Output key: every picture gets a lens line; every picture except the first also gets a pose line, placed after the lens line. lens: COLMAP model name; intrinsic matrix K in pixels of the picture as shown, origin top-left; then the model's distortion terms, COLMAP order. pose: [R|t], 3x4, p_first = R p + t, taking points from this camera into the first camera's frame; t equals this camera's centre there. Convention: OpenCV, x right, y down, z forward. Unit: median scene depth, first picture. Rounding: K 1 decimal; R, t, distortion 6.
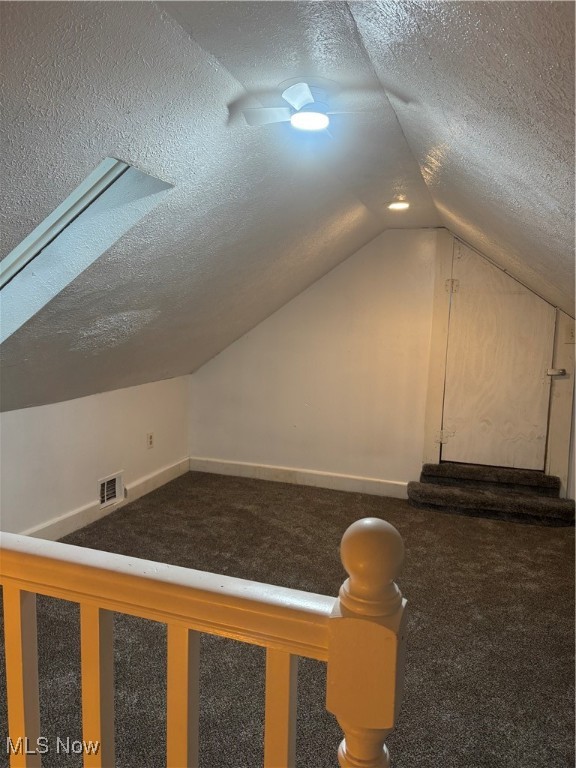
lens RADIAL K [[576.9, 0, 284.5], [0, 576.9, 385.5], [0, 0, 1]] dist [0.035379, -0.022753]
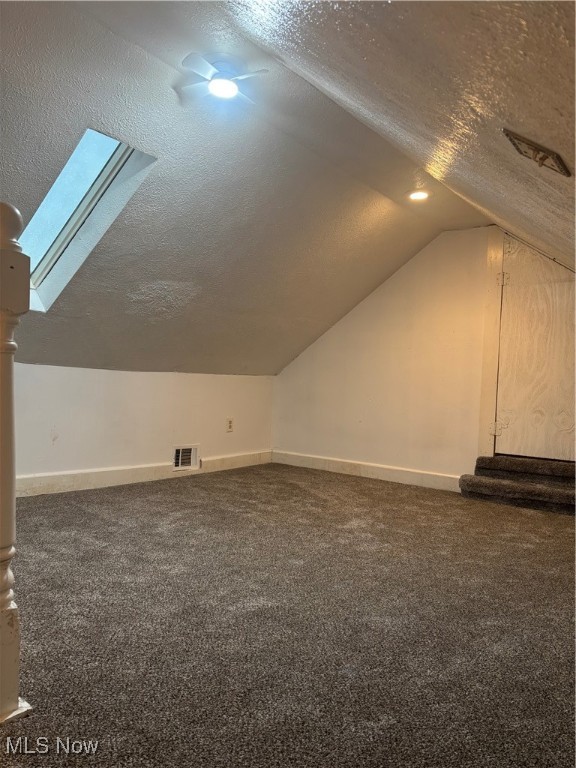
lens RADIAL K [[576.9, 0, 290.6], [0, 576.9, 388.6], [0, 0, 1]] dist [0.035379, -0.022753]
pose [[0.948874, 0.012603, -0.315404, 0.262117], [-0.052277, 0.991679, -0.117647, 0.162275], [0.311297, 0.128120, 0.941636, -0.057782]]
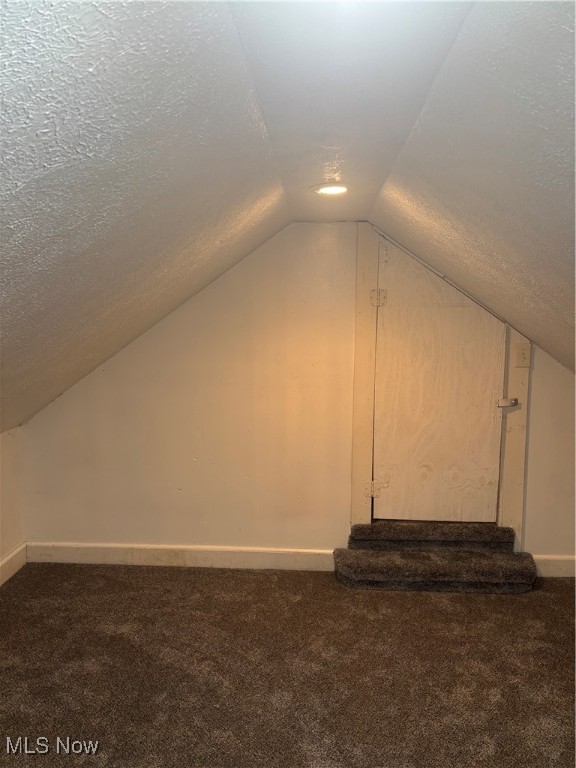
lens RADIAL K [[576.9, 0, 289.3], [0, 576.9, 387.6], [0, 0, 1]] dist [0.035379, -0.022753]
pose [[0.963249, -0.062037, 0.261347, -0.035606], [0.056263, 0.997979, 0.029526, -0.082073], [-0.262651, -0.013737, 0.964793, 0.287437]]
